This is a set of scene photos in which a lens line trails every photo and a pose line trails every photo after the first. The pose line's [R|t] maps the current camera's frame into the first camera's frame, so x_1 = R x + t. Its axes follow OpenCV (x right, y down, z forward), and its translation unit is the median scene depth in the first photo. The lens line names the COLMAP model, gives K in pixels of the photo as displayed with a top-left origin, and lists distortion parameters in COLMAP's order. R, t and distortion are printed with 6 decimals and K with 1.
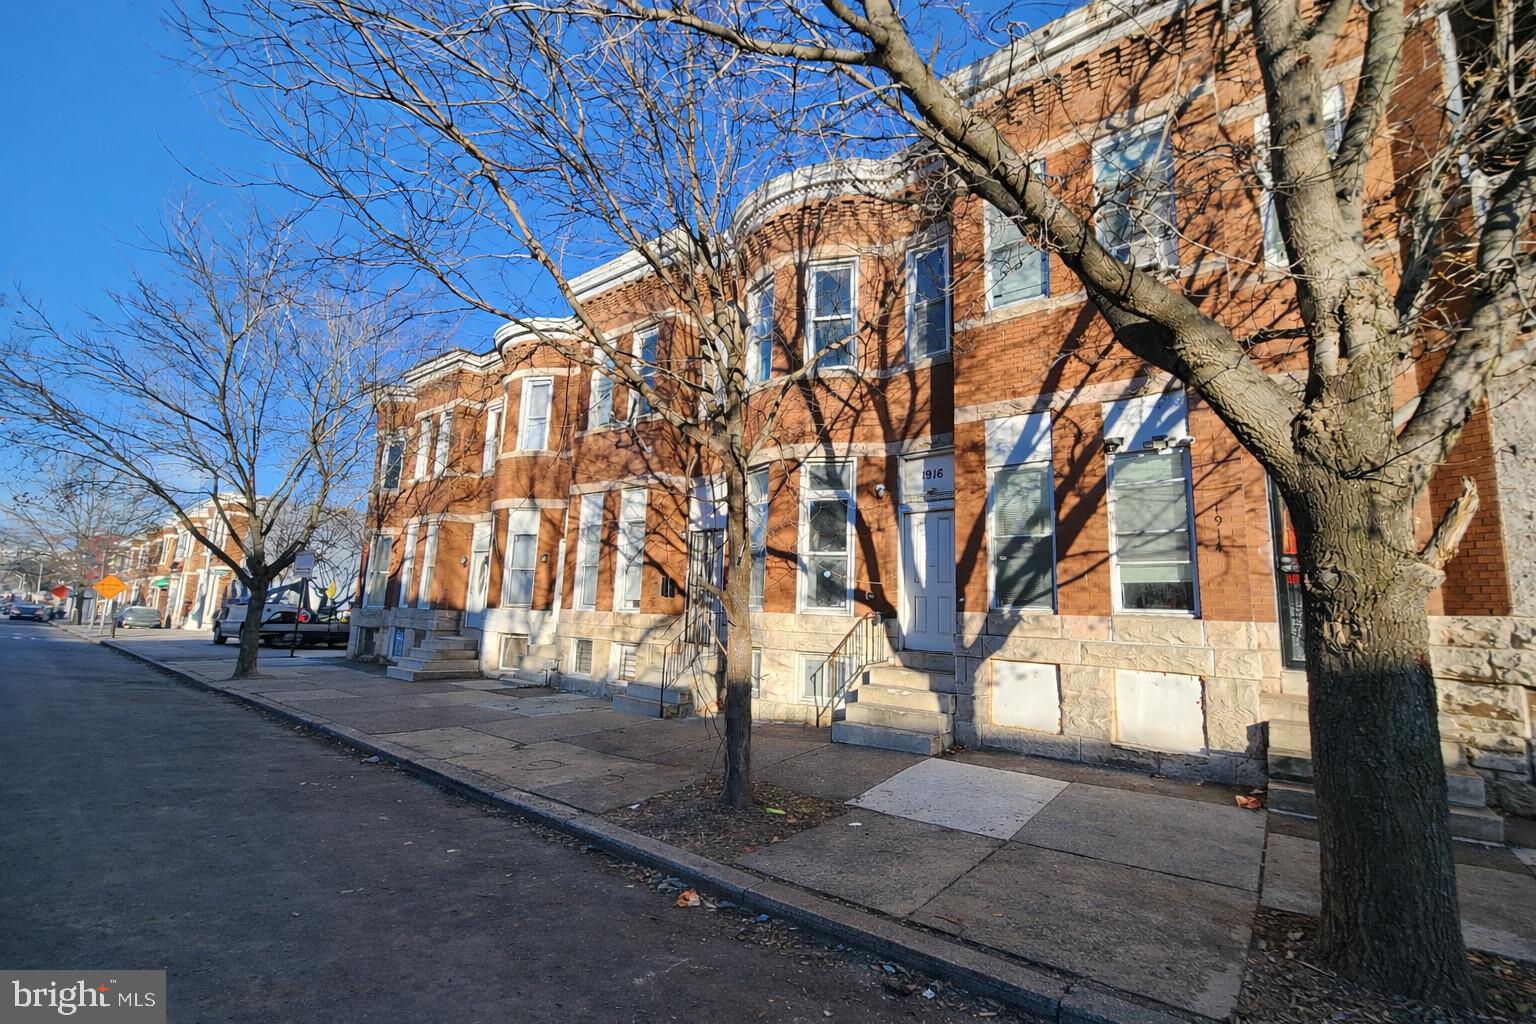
lens RADIAL K [[583.9, 0, 806.4], [0, 583.9, 507.6], [0, 0, 1]] dist [-0.000055, -0.000015]
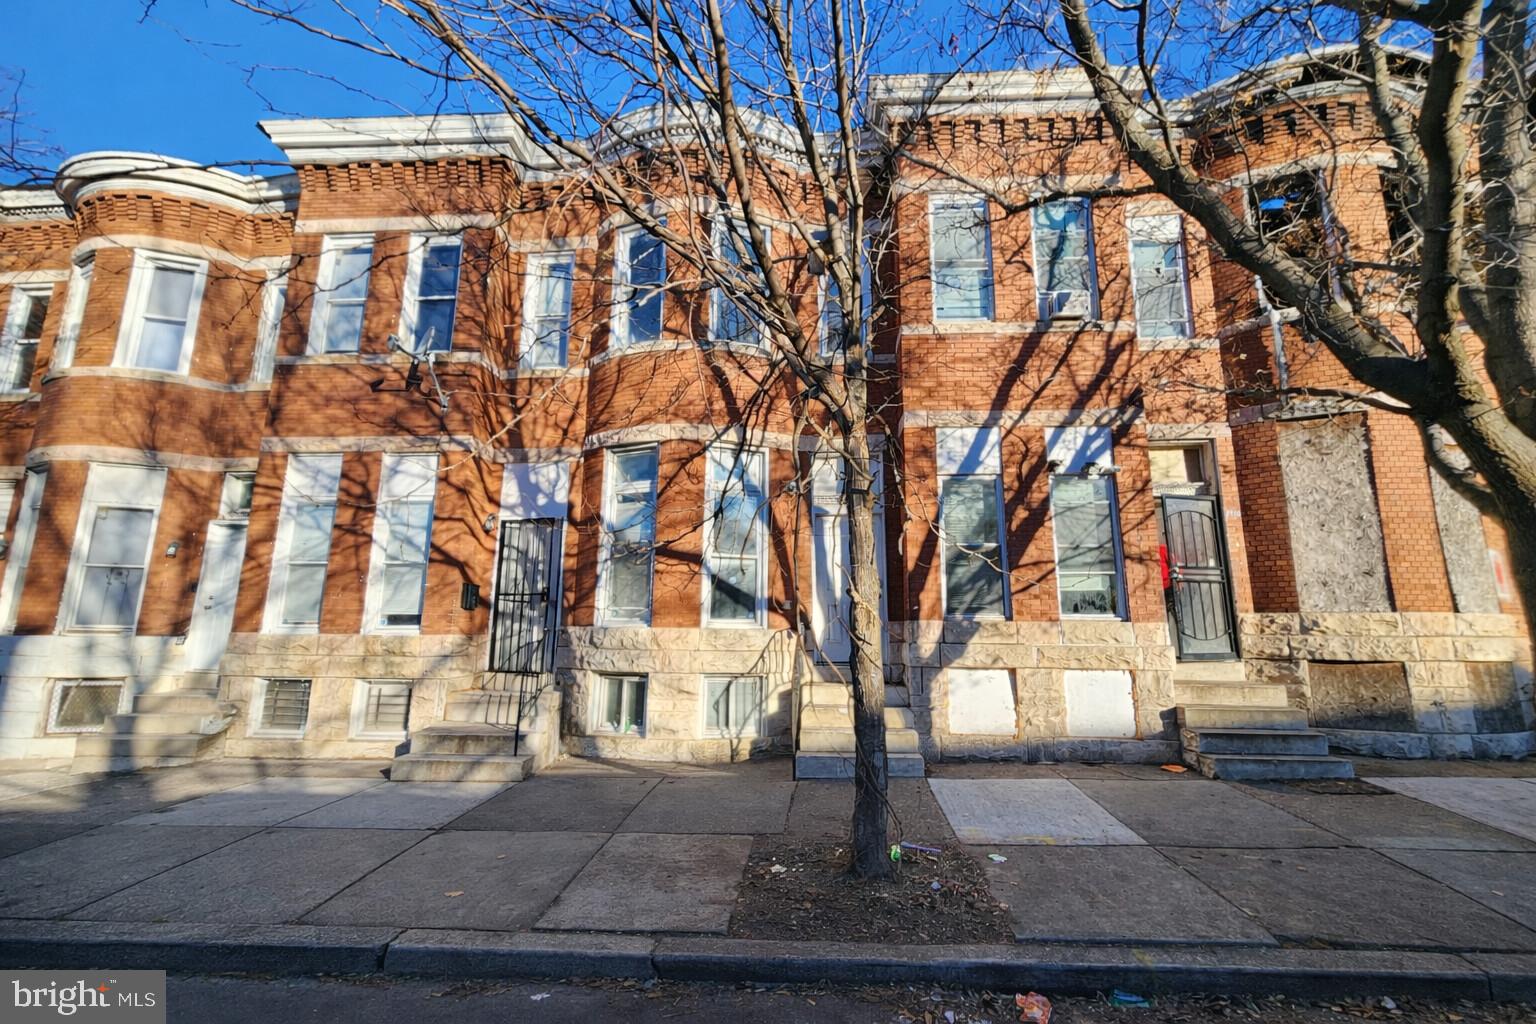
lens RADIAL K [[583.9, 0, 806.4], [0, 583.9, 507.6], [0, 0, 1]] dist [-0.000055, -0.000015]
pose [[0.852143, 0.074825, 0.517931, -0.332781], [-0.067545, 0.997173, -0.032929, 0.029635], [-0.518931, -0.006923, 0.854788, 0.221770]]
